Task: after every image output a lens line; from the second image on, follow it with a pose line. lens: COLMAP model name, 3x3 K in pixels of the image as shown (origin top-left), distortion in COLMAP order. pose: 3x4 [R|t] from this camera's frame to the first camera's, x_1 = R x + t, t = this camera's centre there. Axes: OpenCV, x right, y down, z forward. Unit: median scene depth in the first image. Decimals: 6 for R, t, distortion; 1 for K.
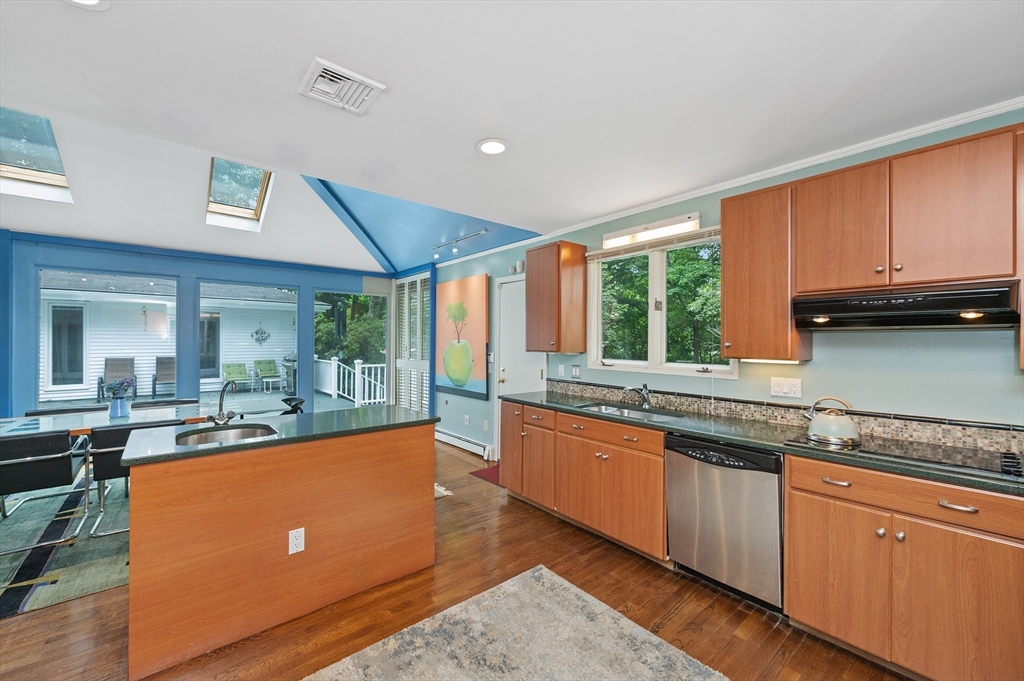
lens RADIAL K [[408.8, 0, 506.9], [0, 408.8, 340.0], [0, 0, 1]] dist [0.001919, -0.000061]
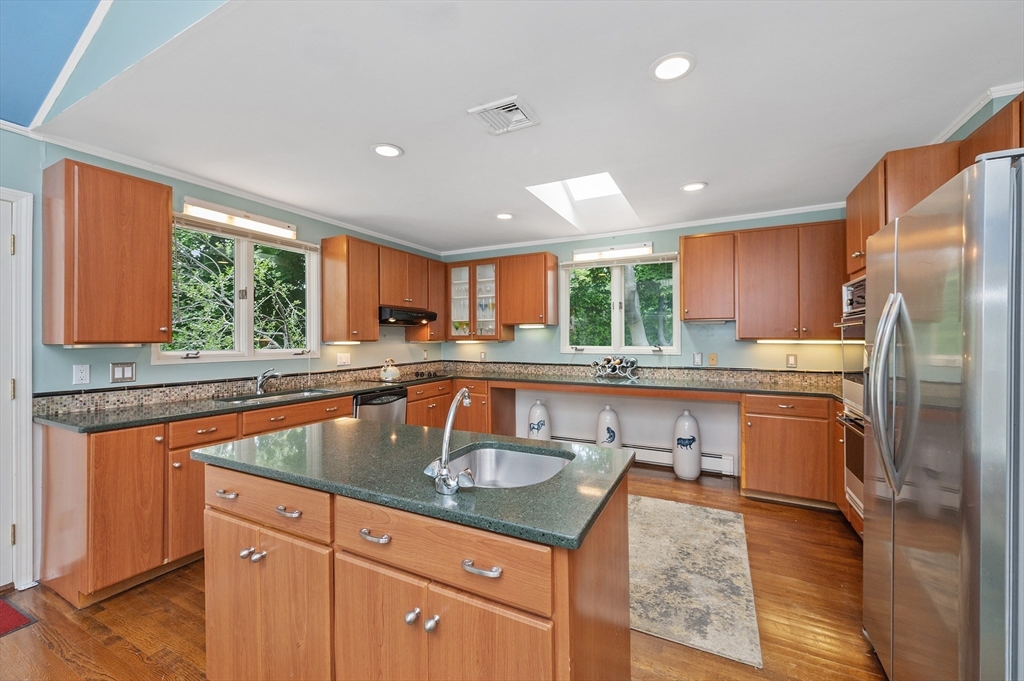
lens RADIAL K [[408.8, 0, 509.7], [0, 408.8, 336.2], [0, 0, 1]] dist [0.001919, -0.000061]
pose [[-0.391834, 0.002527, 0.920032, -0.719873], [-0.001864, 0.999992, -0.003541, 0.019234], [-0.920034, -0.003103, -0.391826, 0.694709]]
